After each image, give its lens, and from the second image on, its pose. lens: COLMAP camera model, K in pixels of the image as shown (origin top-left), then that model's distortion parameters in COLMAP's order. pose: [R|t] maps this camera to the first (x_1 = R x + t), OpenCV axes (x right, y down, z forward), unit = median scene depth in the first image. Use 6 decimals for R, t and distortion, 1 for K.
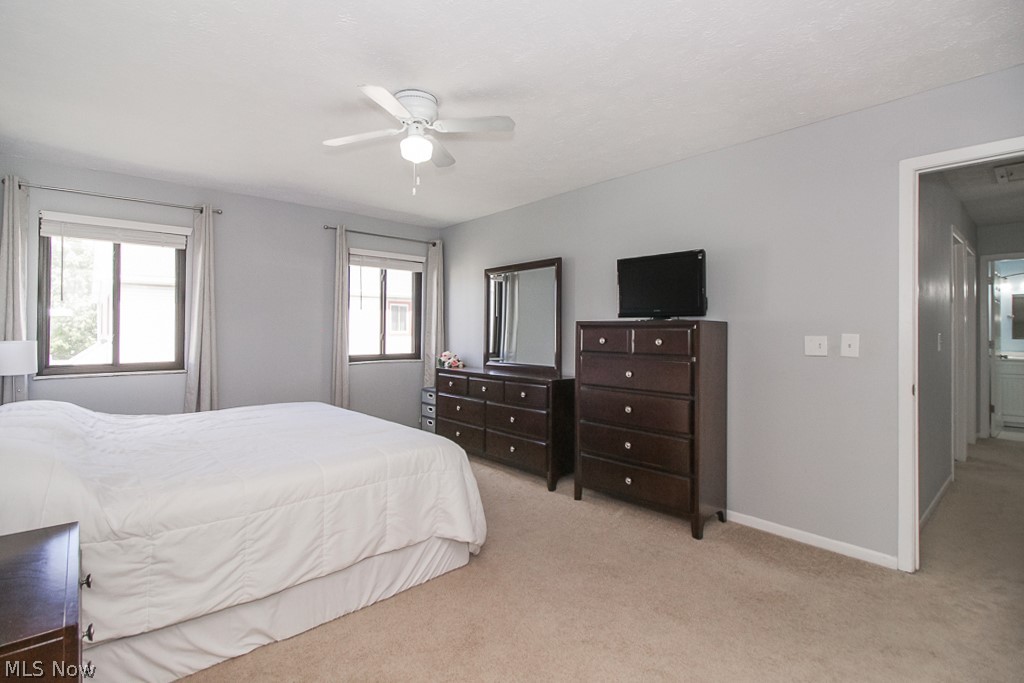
lens RADIAL K [[478.9, 0, 513.9], [0, 478.9, 321.1], [0, 0, 1]] dist [0.013335, -0.012850]
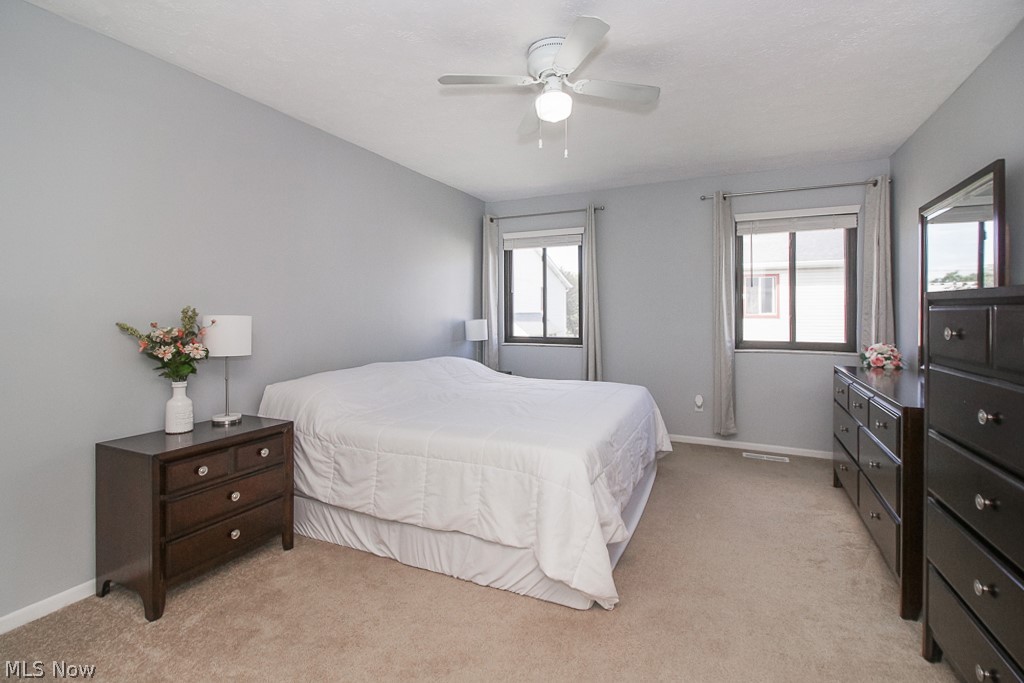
lens RADIAL K [[481.1, 0, 512.2], [0, 481.1, 305.0], [0, 0, 1]] dist [0.000664, -0.000088]
pose [[0.380862, -0.016095, -0.924492, 0.377008], [0.022700, 0.999710, -0.008053, 0.007330], [0.924353, -0.017919, 0.381117, 0.384592]]
